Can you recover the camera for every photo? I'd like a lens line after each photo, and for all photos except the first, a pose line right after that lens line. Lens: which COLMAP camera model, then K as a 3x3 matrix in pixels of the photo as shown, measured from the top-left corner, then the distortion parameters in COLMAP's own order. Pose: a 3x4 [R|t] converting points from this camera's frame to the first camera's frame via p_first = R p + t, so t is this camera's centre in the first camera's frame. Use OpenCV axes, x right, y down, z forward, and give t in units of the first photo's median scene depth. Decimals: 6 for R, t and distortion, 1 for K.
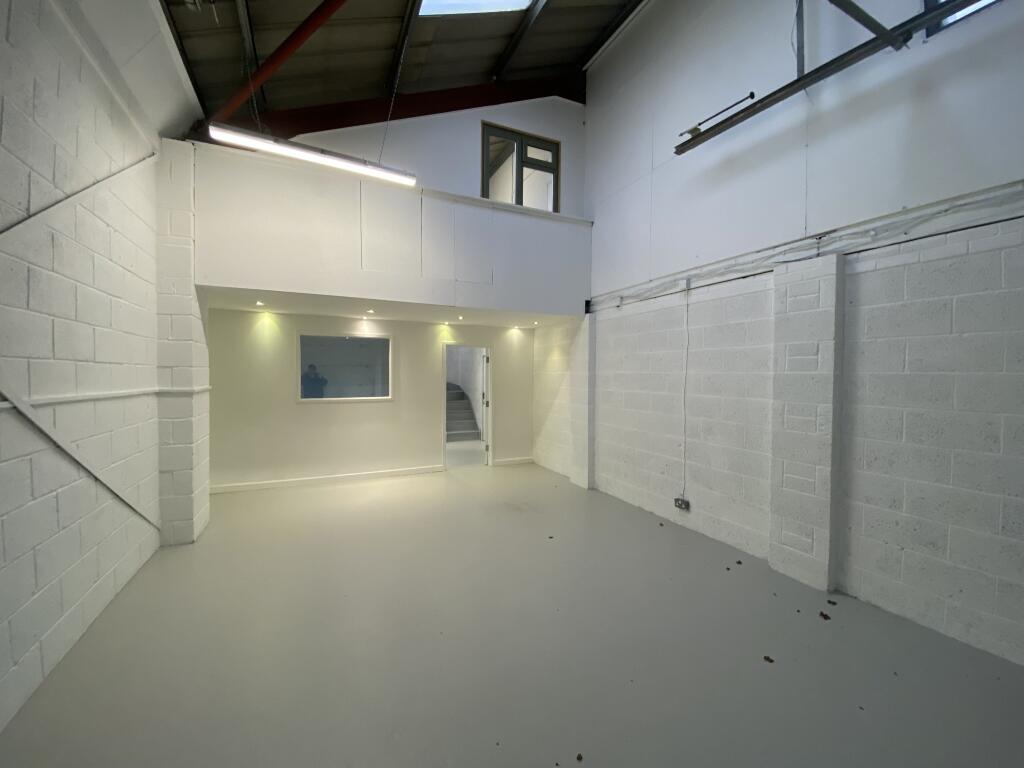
lens RADIAL K [[409.8, 0, 512.0], [0, 409.8, 384.0], [0, 0, 1]] dist [0.000777, -0.009644]
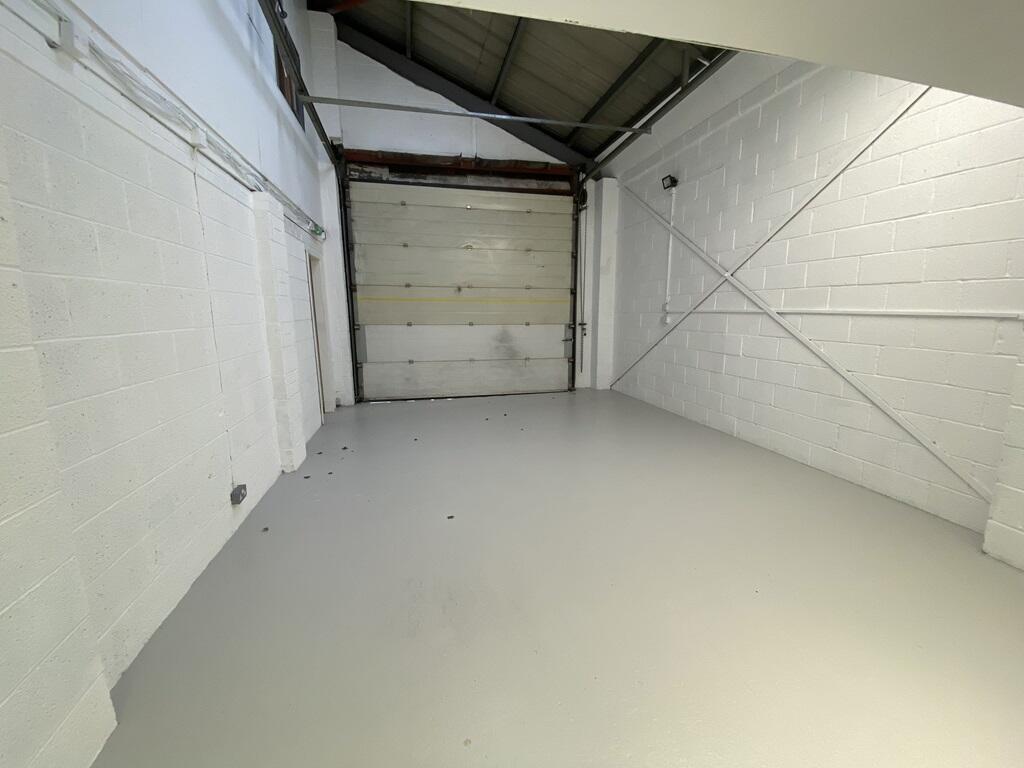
lens RADIAL K [[409.8, 0, 512.0], [0, 409.8, 384.0], [0, 0, 1]] dist [0.000777, -0.009644]
pose [[-0.977755, -0.034900, 0.206827, -0.175552], [0.008371, 0.978782, 0.204732, -0.016344], [-0.209584, 0.201909, -0.956717, 1.801474]]
